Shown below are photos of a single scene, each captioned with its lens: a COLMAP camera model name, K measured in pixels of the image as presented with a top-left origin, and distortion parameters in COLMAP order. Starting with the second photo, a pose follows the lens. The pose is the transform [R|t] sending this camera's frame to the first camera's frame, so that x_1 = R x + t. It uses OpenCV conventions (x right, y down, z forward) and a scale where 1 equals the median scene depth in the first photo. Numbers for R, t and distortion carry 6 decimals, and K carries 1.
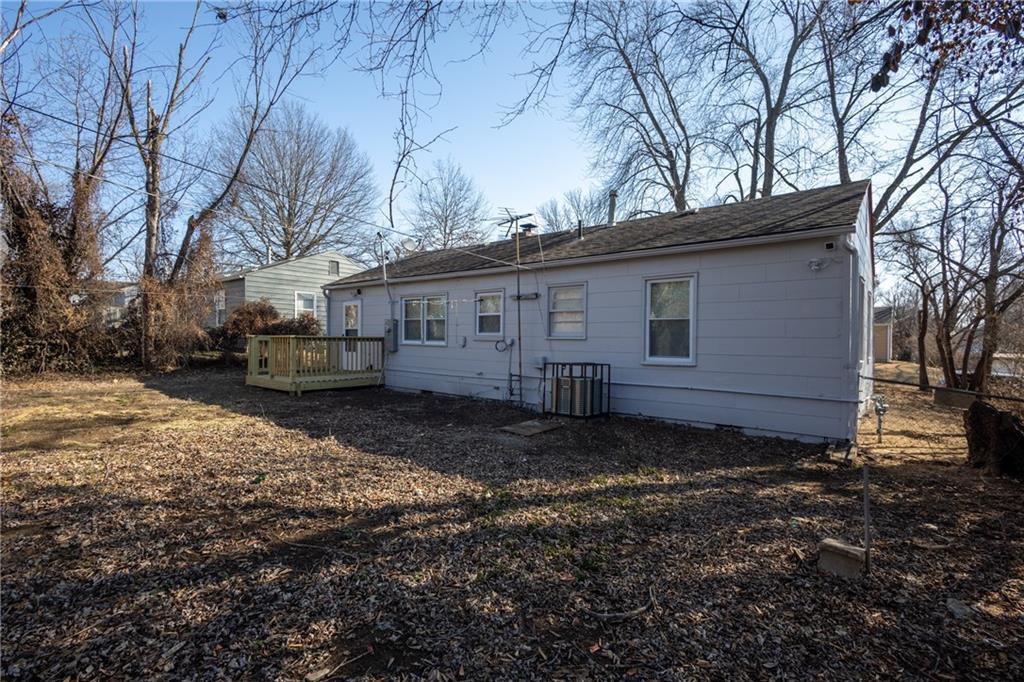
lens RADIAL K [[474.9, 0, 512.0], [0, 474.9, 341.0], [0, 0, 1]] dist [0.001933, -0.000441]
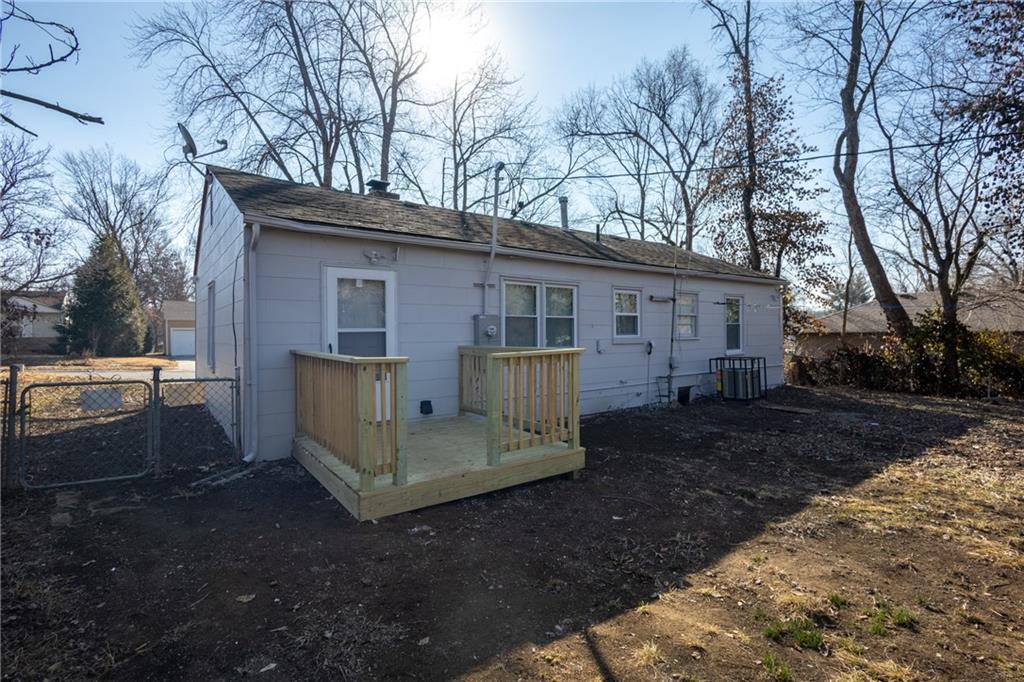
lens RADIAL K [[474.9, 0, 512.0], [0, 474.9, 341.0], [0, 0, 1]] dist [0.001933, -0.000441]
pose [[0.245328, -0.032306, 0.968902, -0.953897], [0.014208, 0.999457, 0.029728, -0.035496], [-0.969336, 0.006473, 0.245654, 0.973427]]
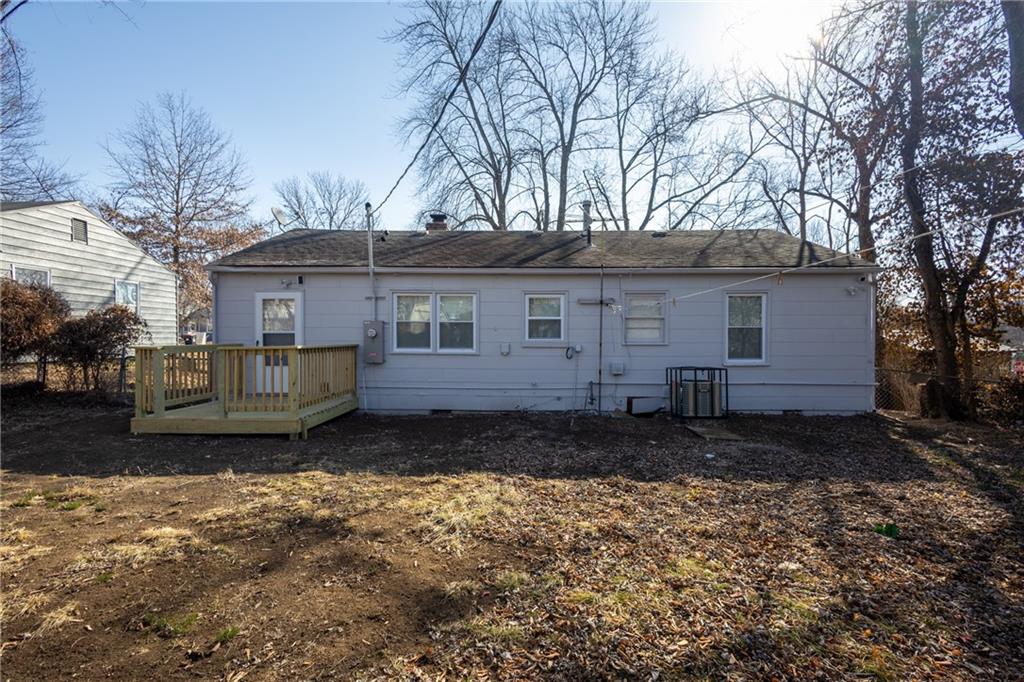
lens RADIAL K [[474.9, 0, 512.0], [0, 474.9, 341.0], [0, 0, 1]] dist [0.001933, -0.000441]
pose [[0.773918, -0.013734, 0.633137, -0.658855], [0.010378, 0.999906, 0.009004, -0.021292], [-0.633201, -0.000397, 0.773987, 0.330111]]
